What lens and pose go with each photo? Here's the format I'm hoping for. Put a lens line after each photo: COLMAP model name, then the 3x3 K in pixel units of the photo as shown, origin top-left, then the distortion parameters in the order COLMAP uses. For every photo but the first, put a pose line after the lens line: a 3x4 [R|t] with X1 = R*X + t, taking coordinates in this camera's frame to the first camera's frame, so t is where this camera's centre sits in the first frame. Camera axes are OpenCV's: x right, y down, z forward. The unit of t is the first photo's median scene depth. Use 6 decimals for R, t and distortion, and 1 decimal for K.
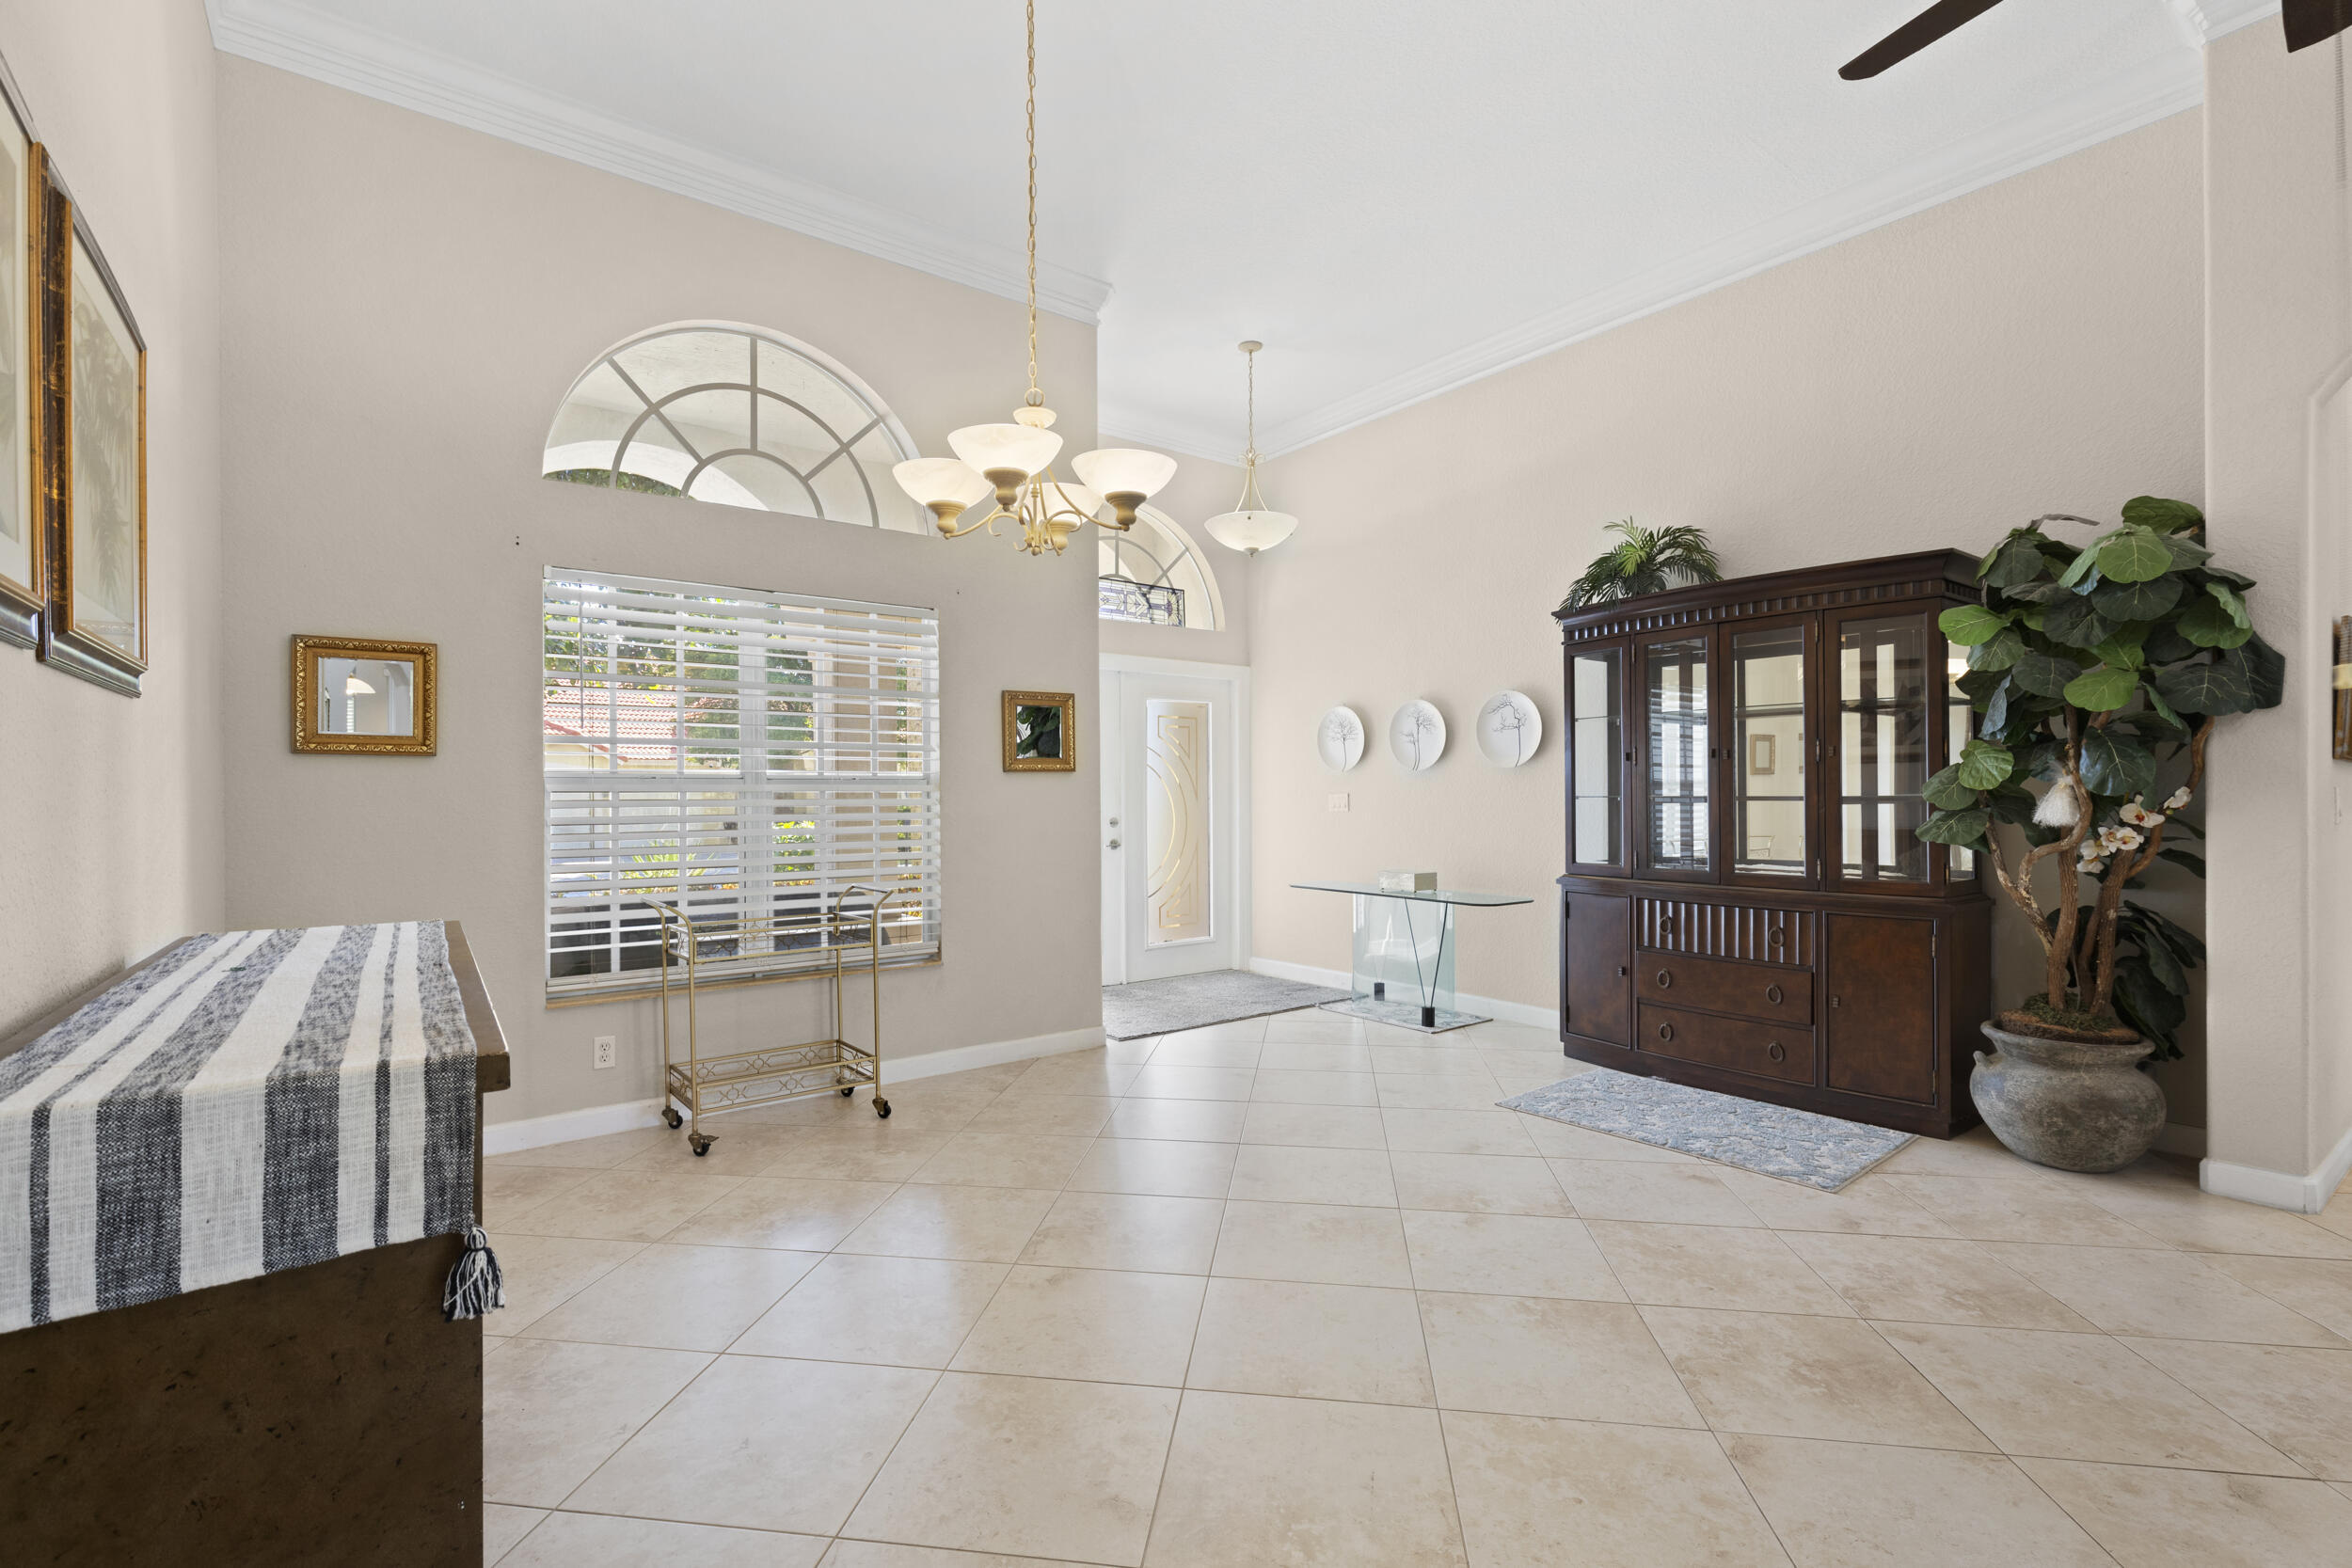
lens RADIAL K [[1072.7, 0, 1180.0], [0, 1072.7, 794.1], [0, 0, 1]] dist [-0.013184, -0.000221]
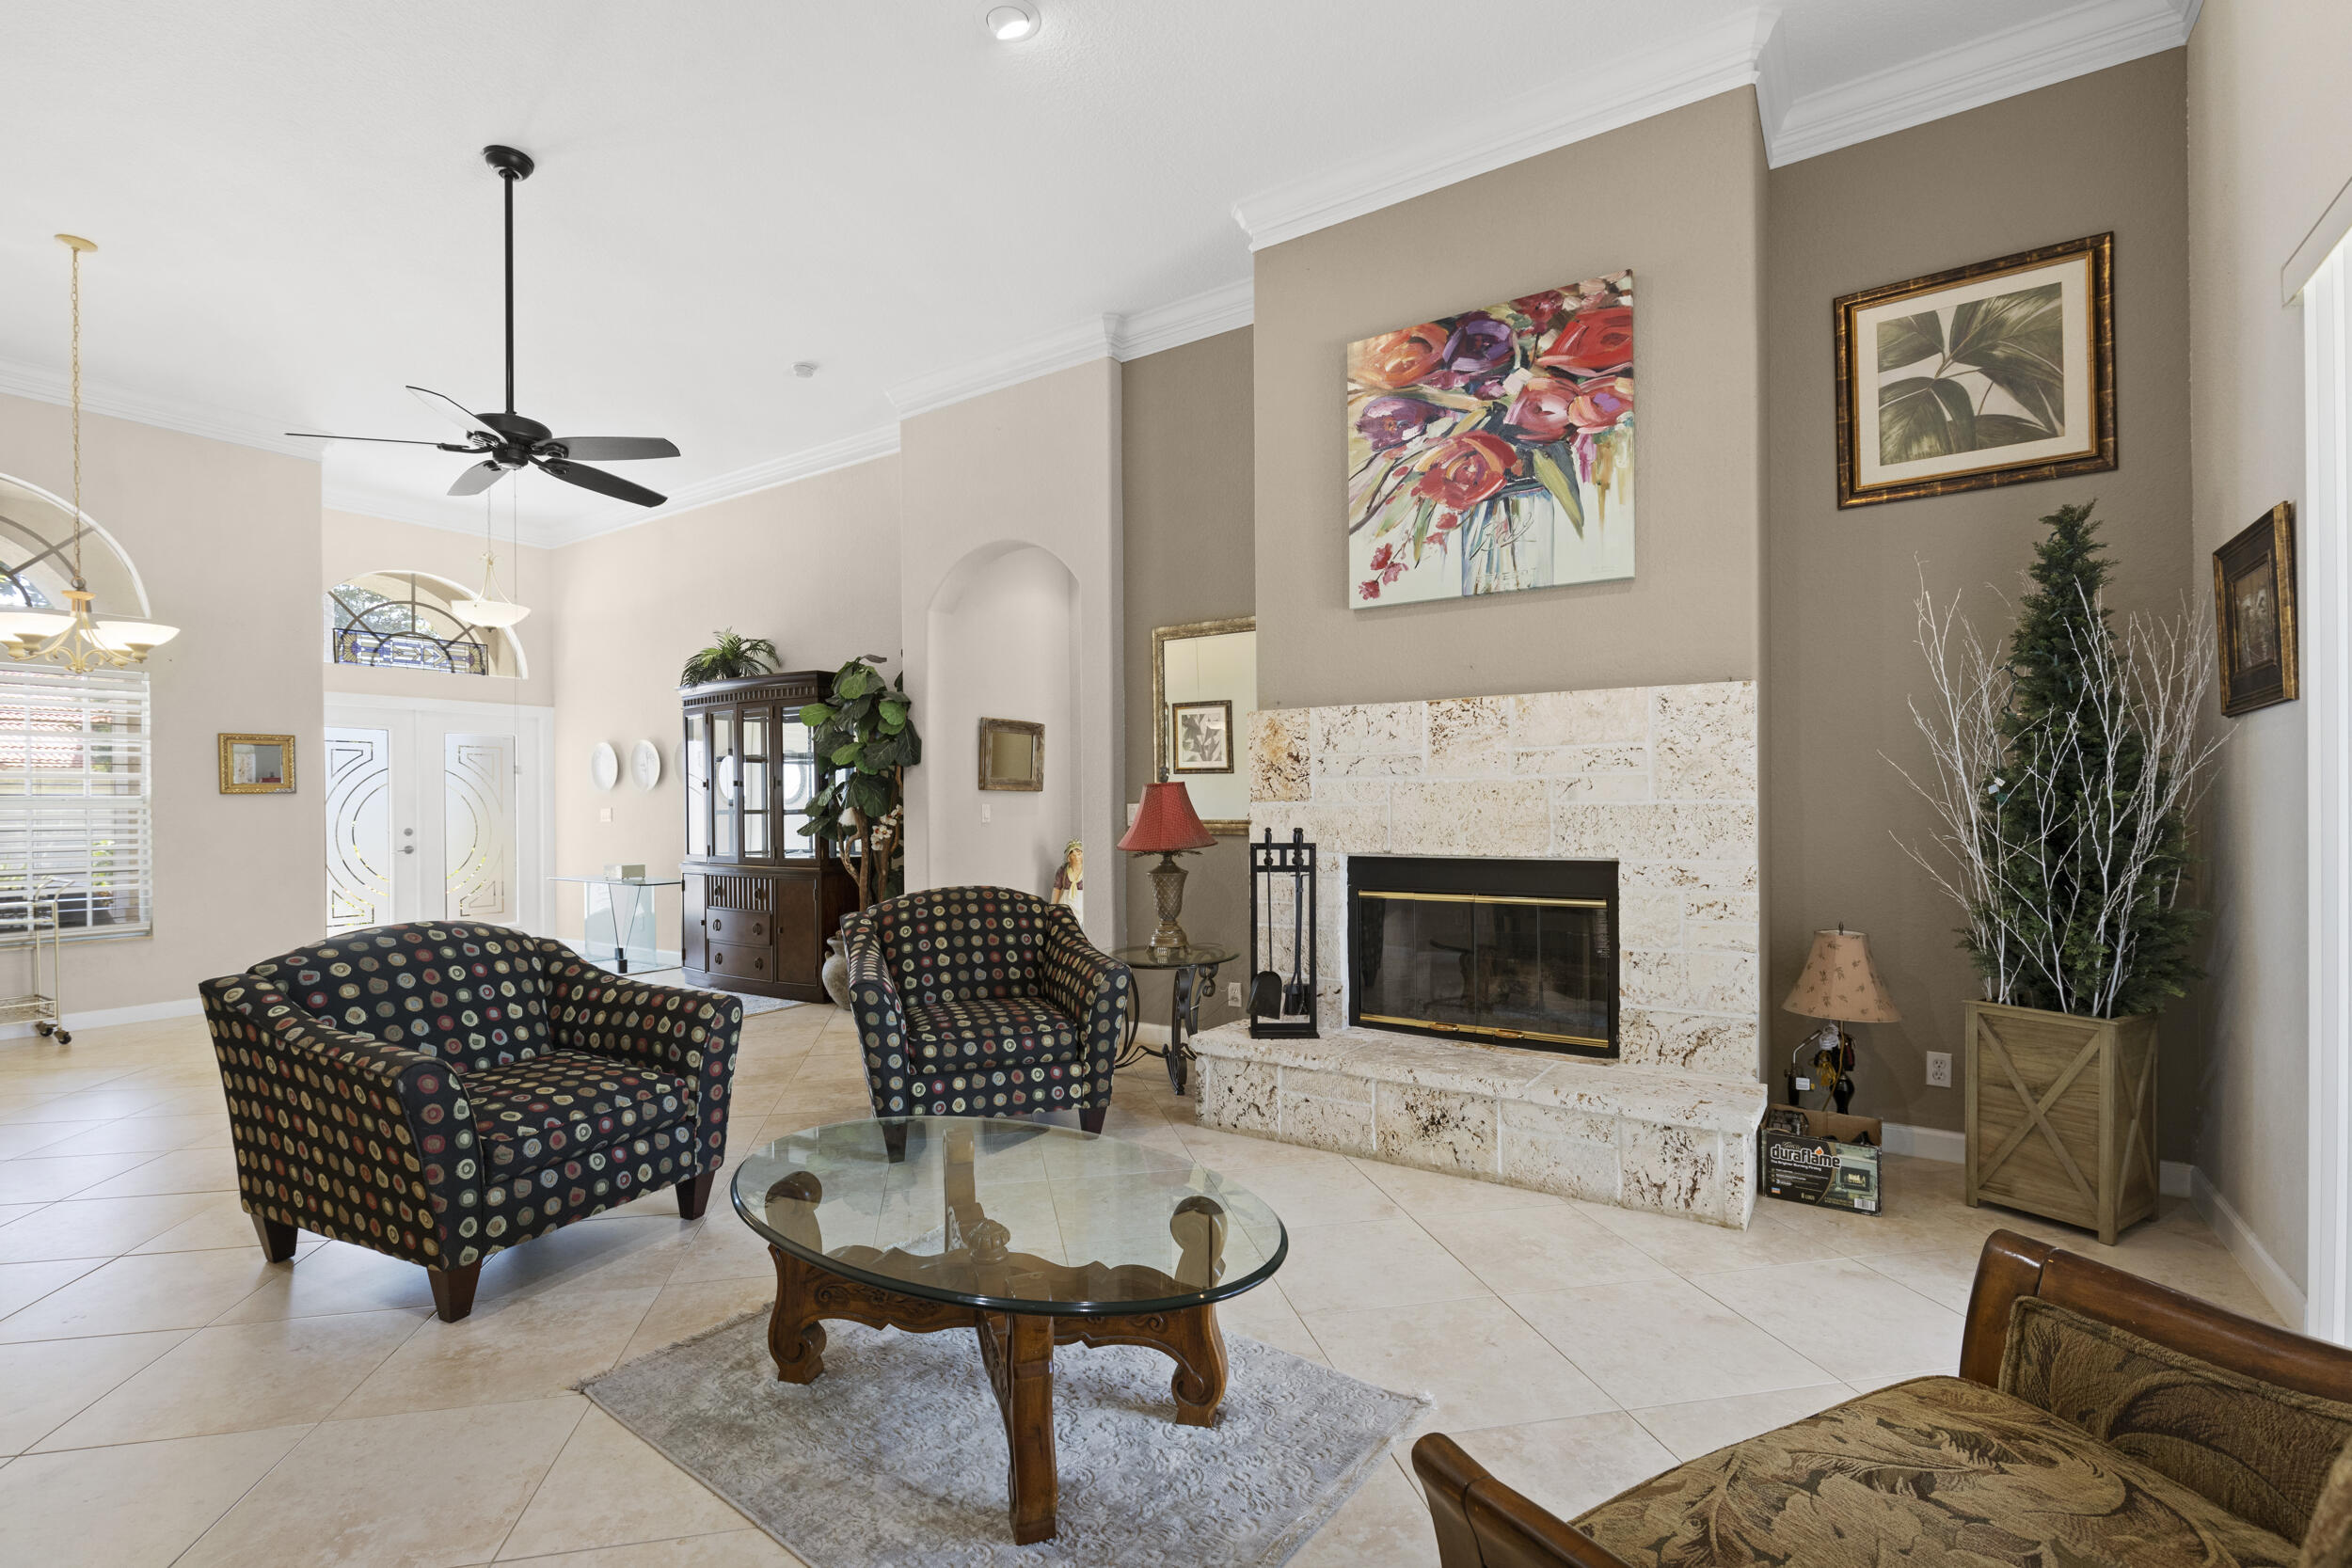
lens RADIAL K [[1072.7, 0, 1174.5], [0, 1072.7, 799.7], [0, 0, 1]] dist [-0.013184, -0.000221]
pose [[0.942548, 0.000623, 0.334071, 0.488270], [0.002153, 0.999966, -0.007939, 0.000496], [-0.334065, 0.008202, 0.942514, -0.614719]]
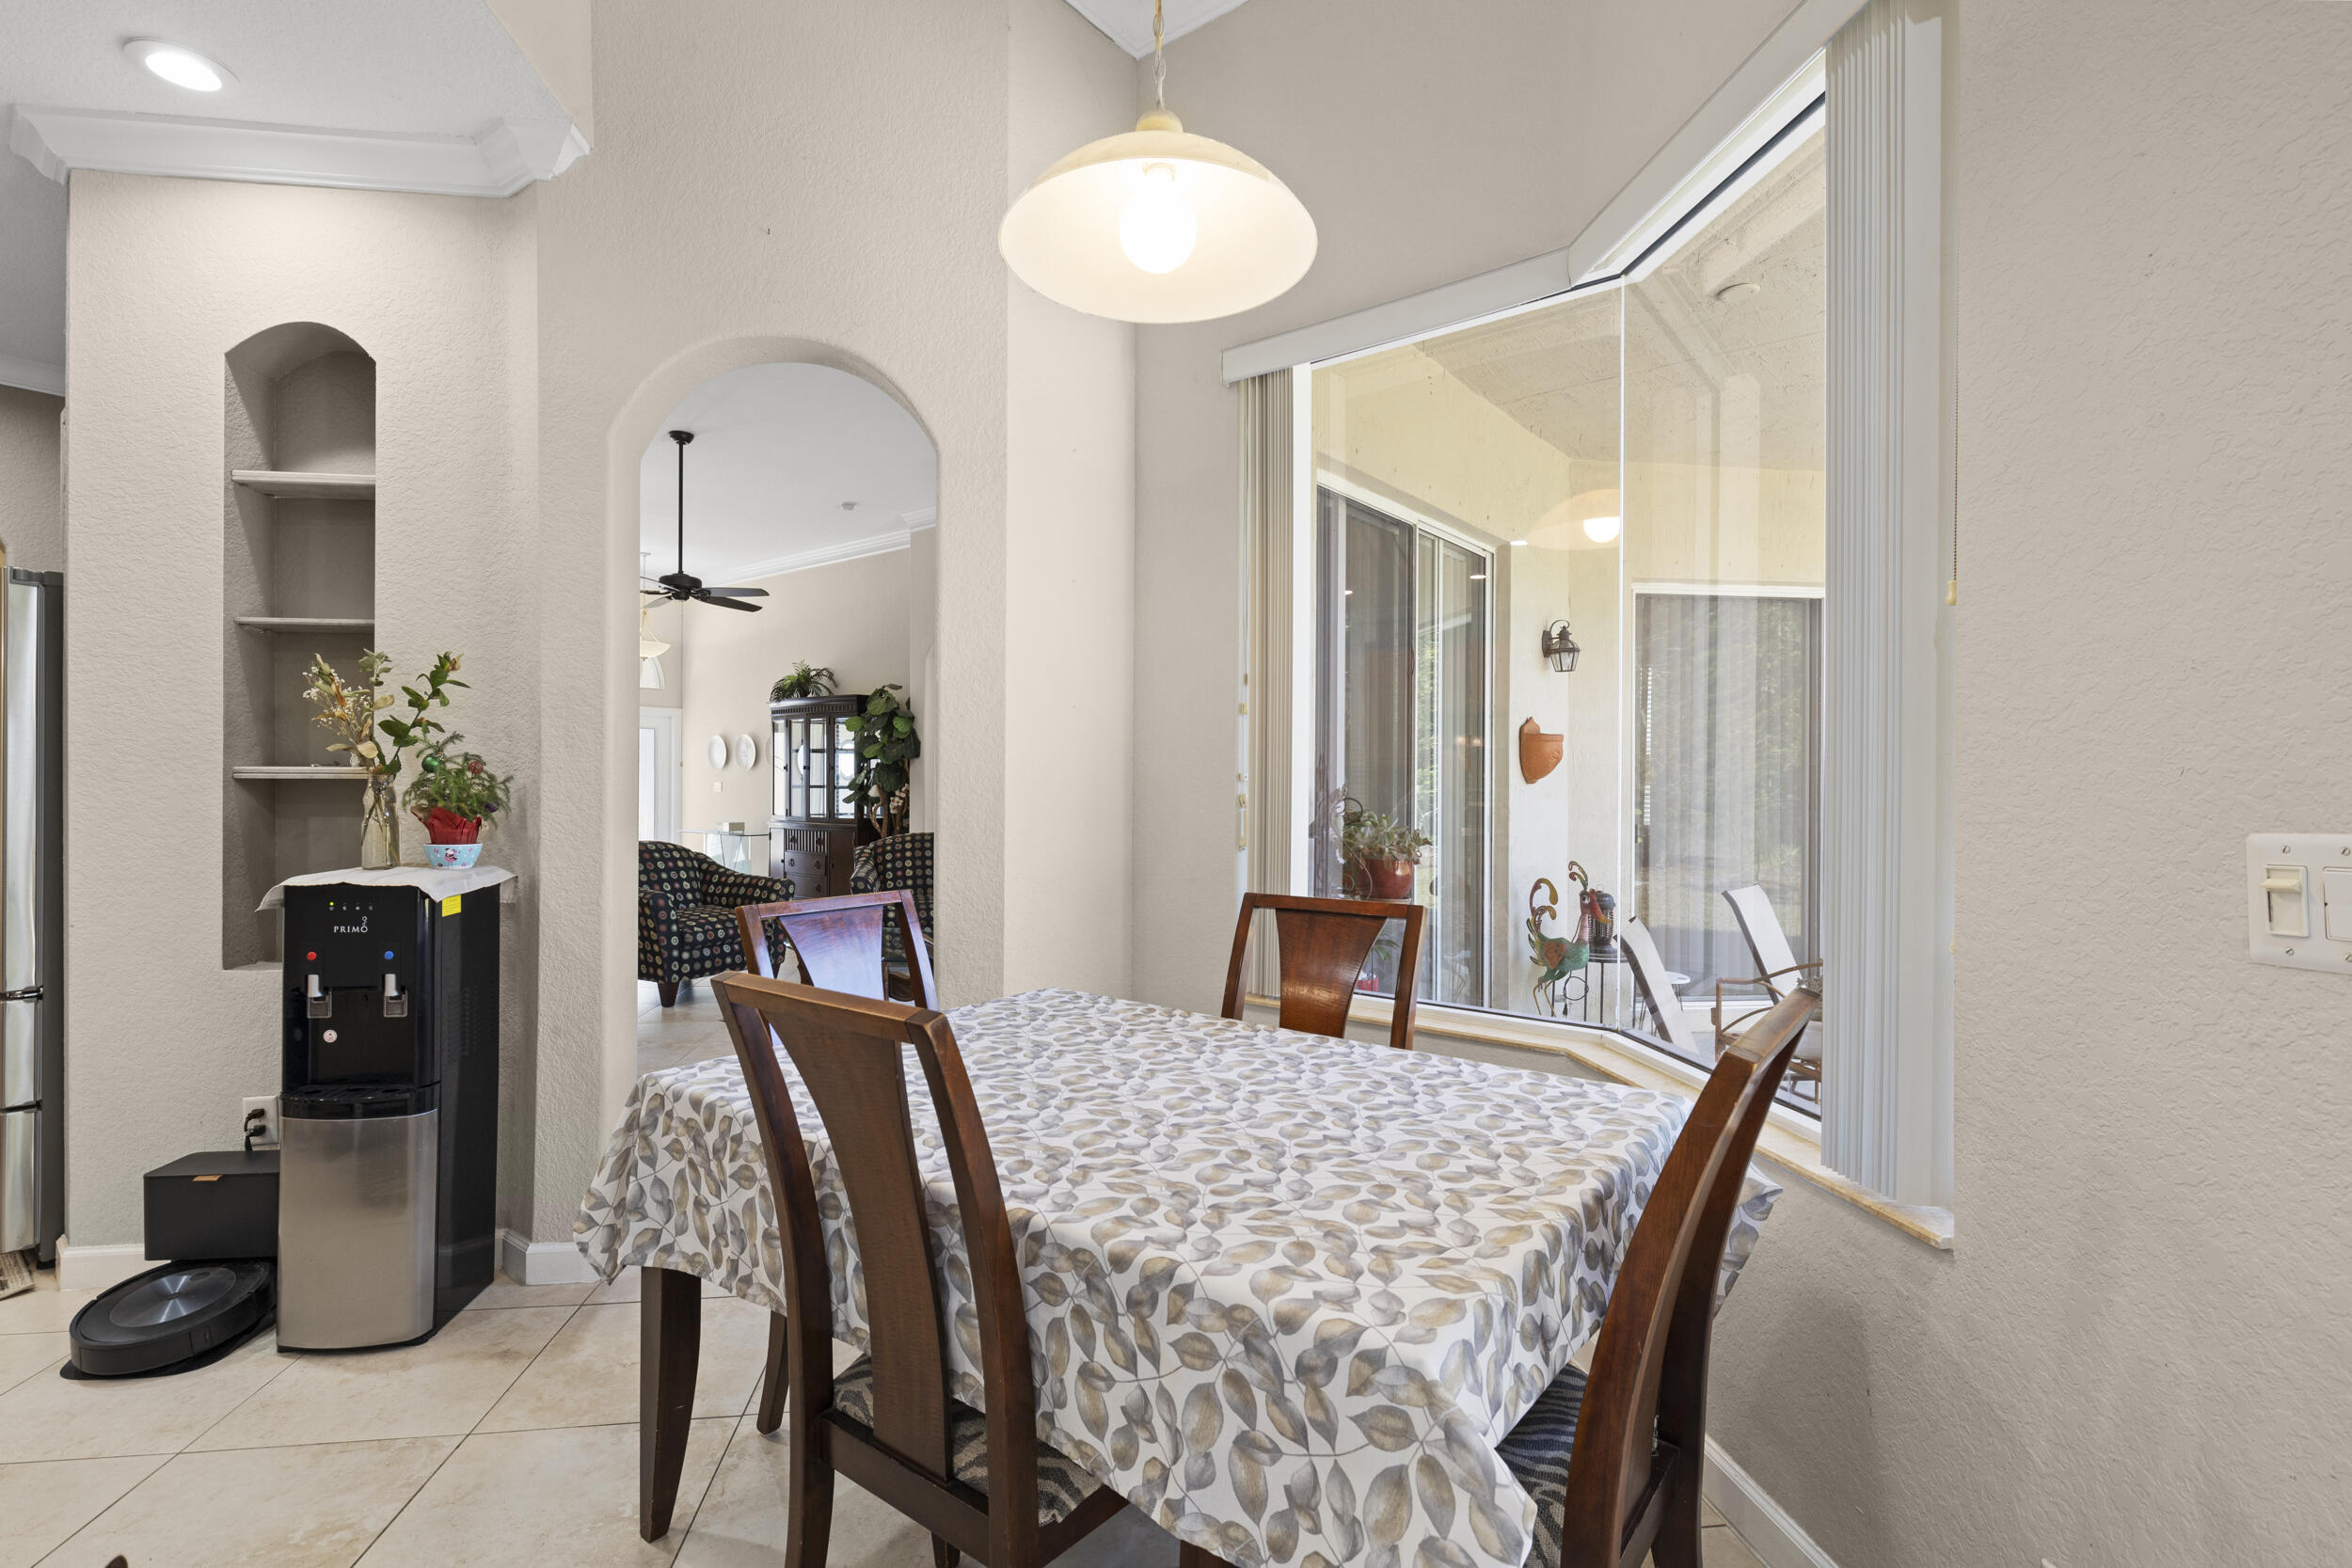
lens RADIAL K [[1072.7, 0, 1174.1], [0, 1072.7, 771.3], [0, 0, 1]] dist [-0.013184, -0.000221]
pose [[0.964341, 0.013766, 0.264306, 0.557812], [-0.011243, 0.999876, -0.011056, -0.010494], [-0.264426, 0.007691, 0.964375, -1.307452]]
